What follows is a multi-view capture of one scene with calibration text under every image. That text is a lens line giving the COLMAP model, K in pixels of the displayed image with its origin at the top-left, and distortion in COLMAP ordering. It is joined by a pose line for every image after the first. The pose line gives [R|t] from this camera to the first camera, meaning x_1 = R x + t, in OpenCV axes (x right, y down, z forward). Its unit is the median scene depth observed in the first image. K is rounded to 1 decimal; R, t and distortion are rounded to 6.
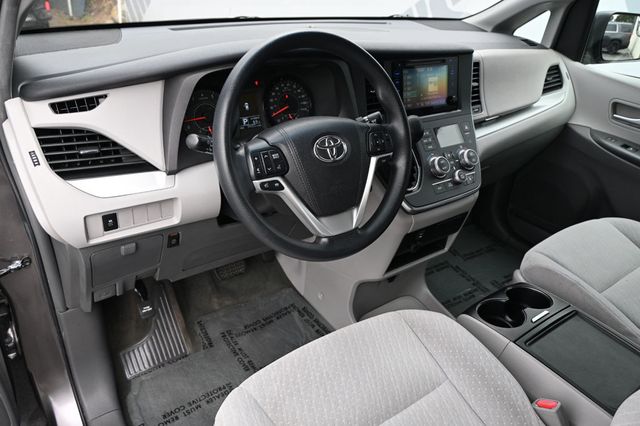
lens RADIAL K [[478.6, 0, 320.0], [0, 478.6, 213.0], [0, 0, 1]] dist [0.000377, -0.000869]
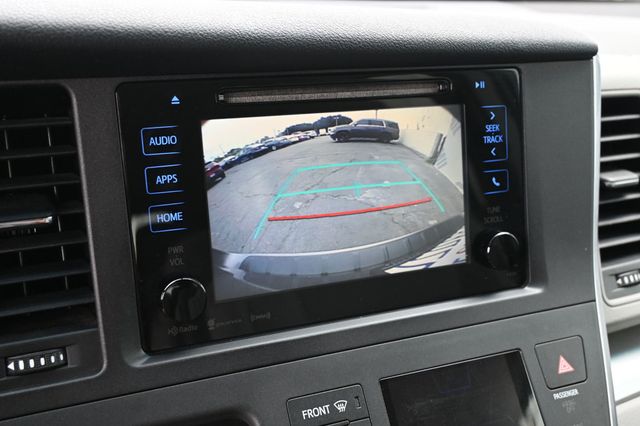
lens RADIAL K [[719.6, 0, 320.0], [0, 719.6, 213.0], [0, 0, 1]] dist [0.013640, 0.011279]
pose [[0.976368, 0.034163, -0.213399, 0.397882], [-0.068346, 0.985559, -0.154924, -0.286218], [0.205025, 0.165848, 0.964603, 0.949274]]
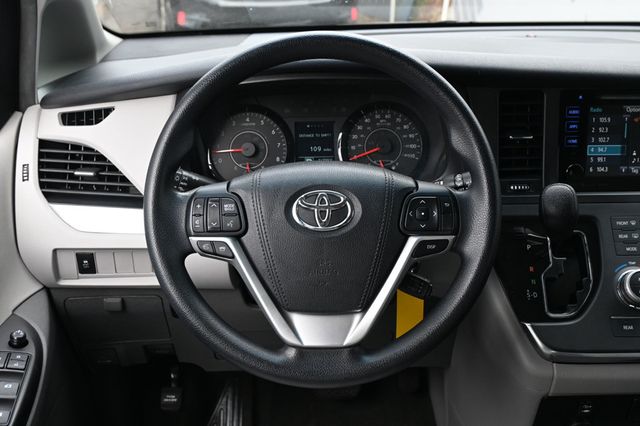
lens RADIAL K [[725.5, 0, 320.0], [0, 725.5, 213.0], [0, 0, 1]] dist [-0.001499, -0.020739]
pose [[0.823593, 0.140889, -0.549404, 0.538453], [-0.217479, 0.973064, -0.076482, -0.055194], [0.523830, 0.182474, 0.832049, 0.190447]]
